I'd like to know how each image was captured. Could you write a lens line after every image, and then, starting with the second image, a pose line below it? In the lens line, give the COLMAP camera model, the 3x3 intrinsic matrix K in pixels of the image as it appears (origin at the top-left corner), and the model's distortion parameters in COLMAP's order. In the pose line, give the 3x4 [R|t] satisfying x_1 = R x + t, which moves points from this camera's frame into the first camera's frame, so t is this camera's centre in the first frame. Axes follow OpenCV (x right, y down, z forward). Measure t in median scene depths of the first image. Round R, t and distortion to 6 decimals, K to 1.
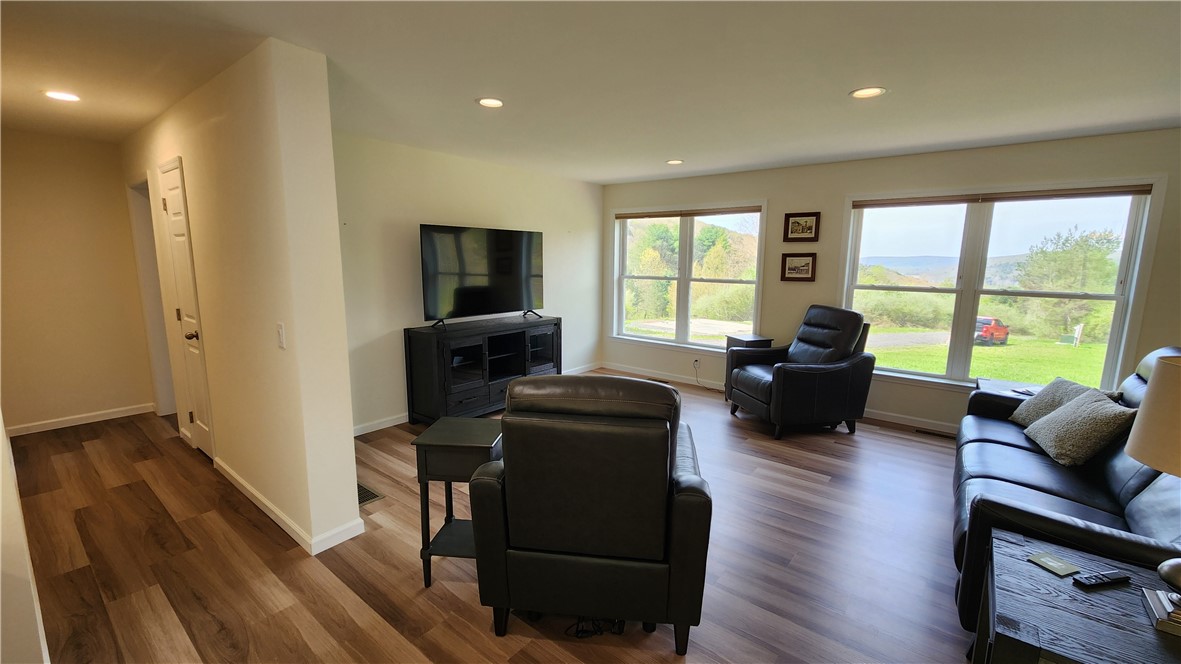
lens RADIAL K [[483.8, 0, 590.7], [0, 483.8, 330.2], [0, 0, 1]] dist [-0.000770, 0.000113]
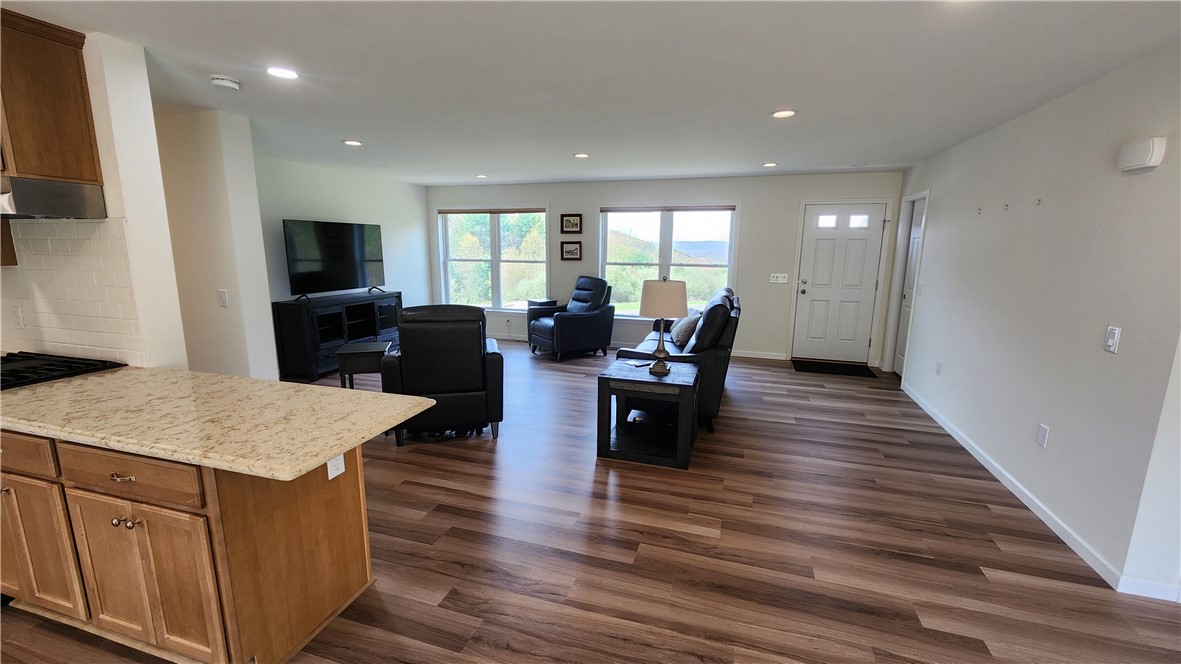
lens RADIAL K [[483.8, 0, 591.1], [0, 483.8, 334.3], [0, 0, 1]] dist [-0.000770, 0.000113]
pose [[0.934632, -0.067911, 0.349073, -0.049180], [0.054741, 0.997372, 0.047469, 0.058911], [-0.351379, -0.025257, 0.935892, -0.426035]]
